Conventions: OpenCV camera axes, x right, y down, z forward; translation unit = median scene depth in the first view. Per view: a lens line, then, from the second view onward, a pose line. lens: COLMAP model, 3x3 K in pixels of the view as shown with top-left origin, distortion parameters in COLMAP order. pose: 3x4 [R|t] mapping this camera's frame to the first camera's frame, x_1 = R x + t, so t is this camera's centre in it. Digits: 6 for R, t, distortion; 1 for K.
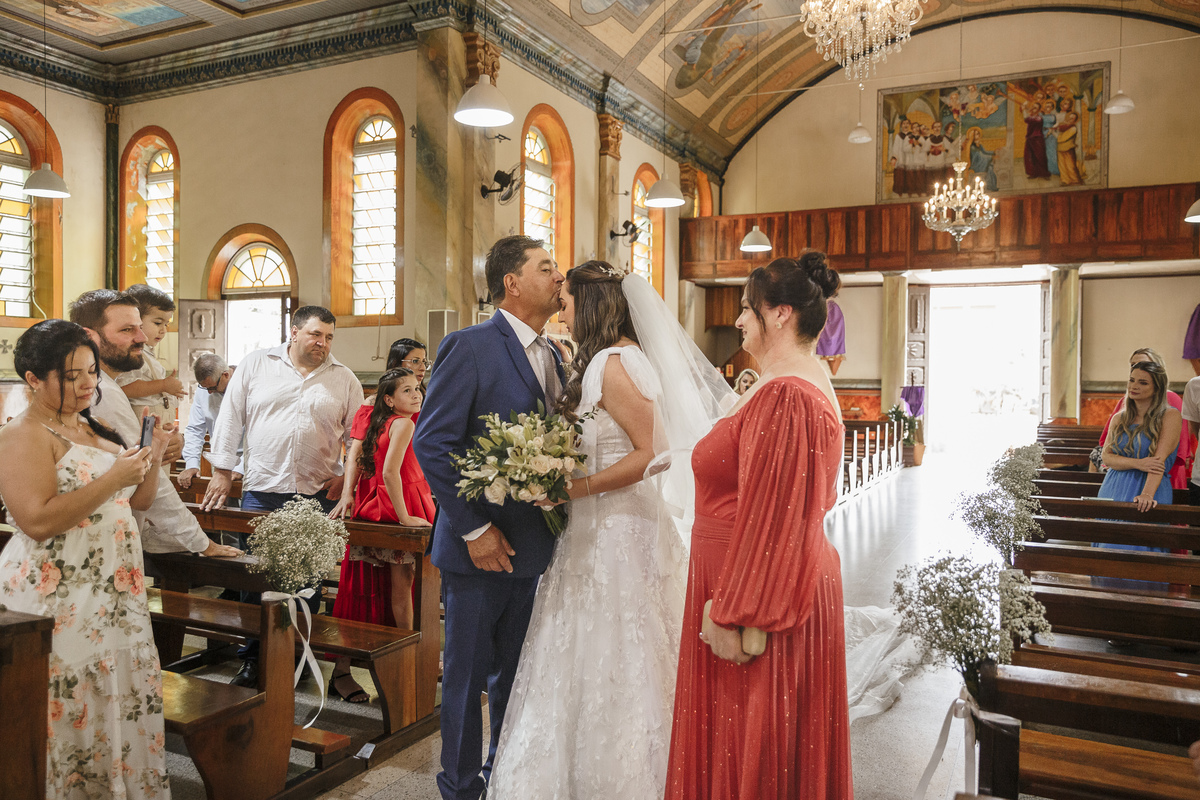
lens RADIAL K [[905.6, 0, 595.3], [0, 905.6, 390.5], [0, 0, 1]] dist [-0.034292, 0.003544]
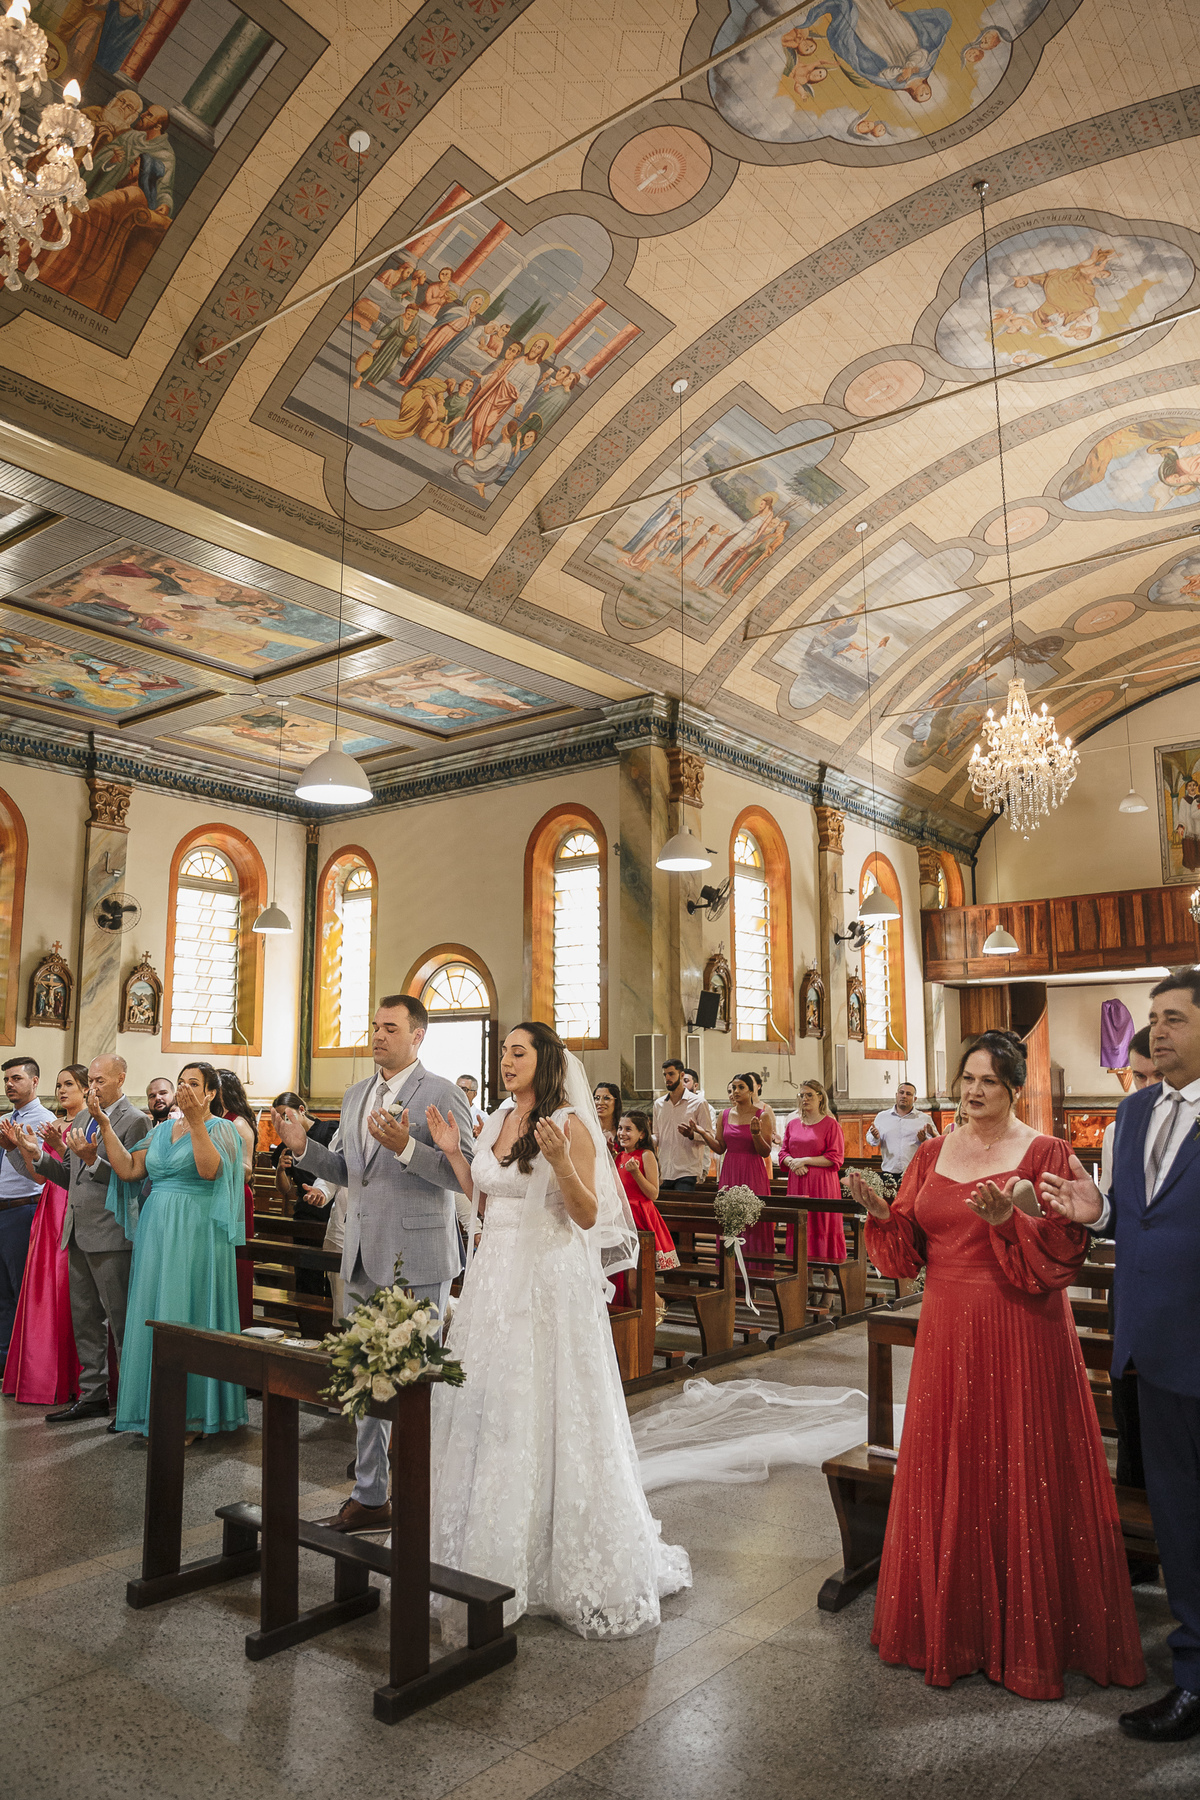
lens RADIAL K [[1243.5, 0, 588.4], [0, 1243.5, 909.1], [0, 0, 1]] dist [-0.118554, 0.094616]
pose [[0.977468, -0.038814, -0.207482, 0.037033], [0.004973, 0.986910, -0.161194, -0.007275], [0.211023, 0.156530, 0.964867, -0.244899]]
